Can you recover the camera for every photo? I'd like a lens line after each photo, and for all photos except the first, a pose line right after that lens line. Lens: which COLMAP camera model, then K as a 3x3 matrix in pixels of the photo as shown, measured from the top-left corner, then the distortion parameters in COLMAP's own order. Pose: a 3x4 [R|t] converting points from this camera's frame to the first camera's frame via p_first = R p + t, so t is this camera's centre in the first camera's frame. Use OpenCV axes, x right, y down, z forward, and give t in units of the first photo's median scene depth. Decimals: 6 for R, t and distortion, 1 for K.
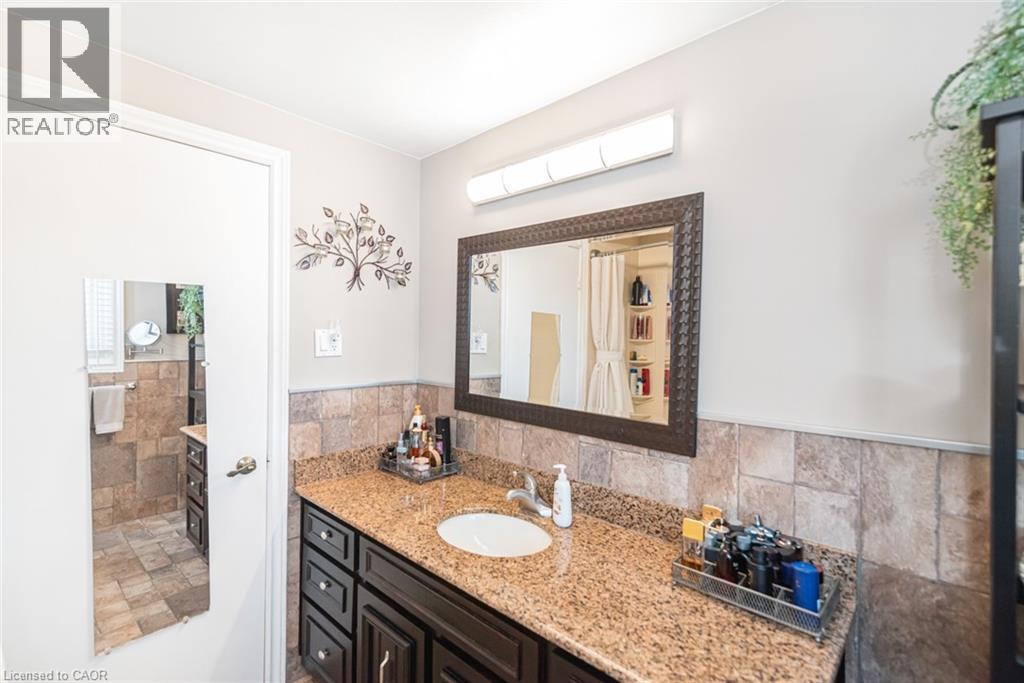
lens RADIAL K [[468.7, 0, 511.6], [0, 468.7, 341.3], [0, 0, 1]] dist [0.008390, -0.000799]
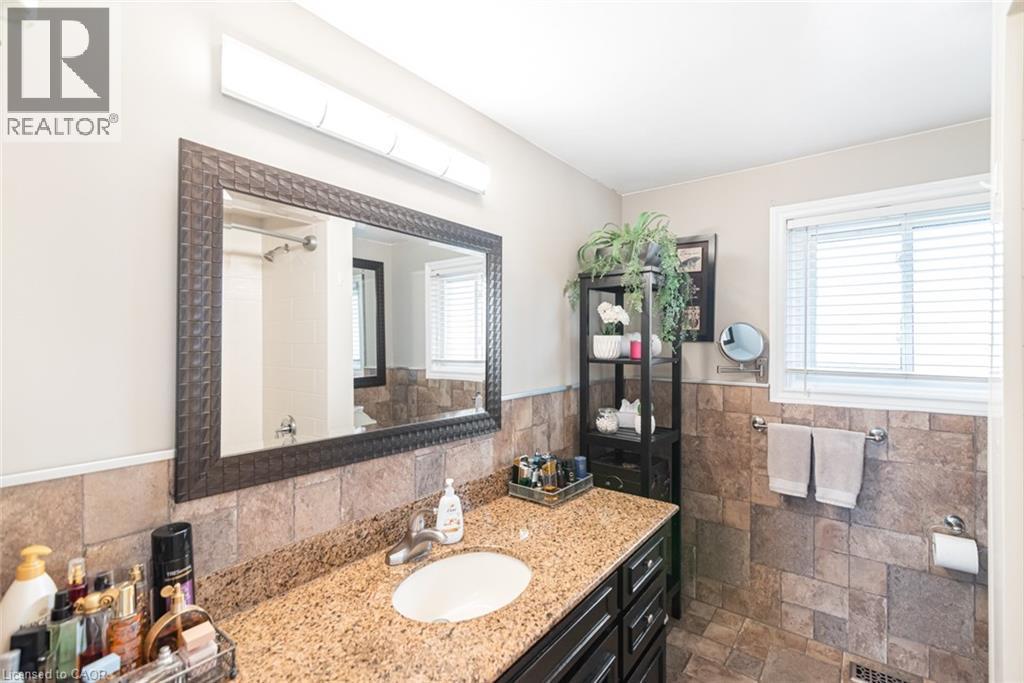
lens RADIAL K [[468.7, 0, 512.7], [0, 468.7, 340.4], [0, 0, 1]] dist [0.008390, -0.000799]
pose [[-0.116624, -0.017284, 0.993026, -0.758708], [0.003744, 0.999834, 0.017842, -0.029154], [-0.993169, 0.005798, -0.116540, 0.887636]]
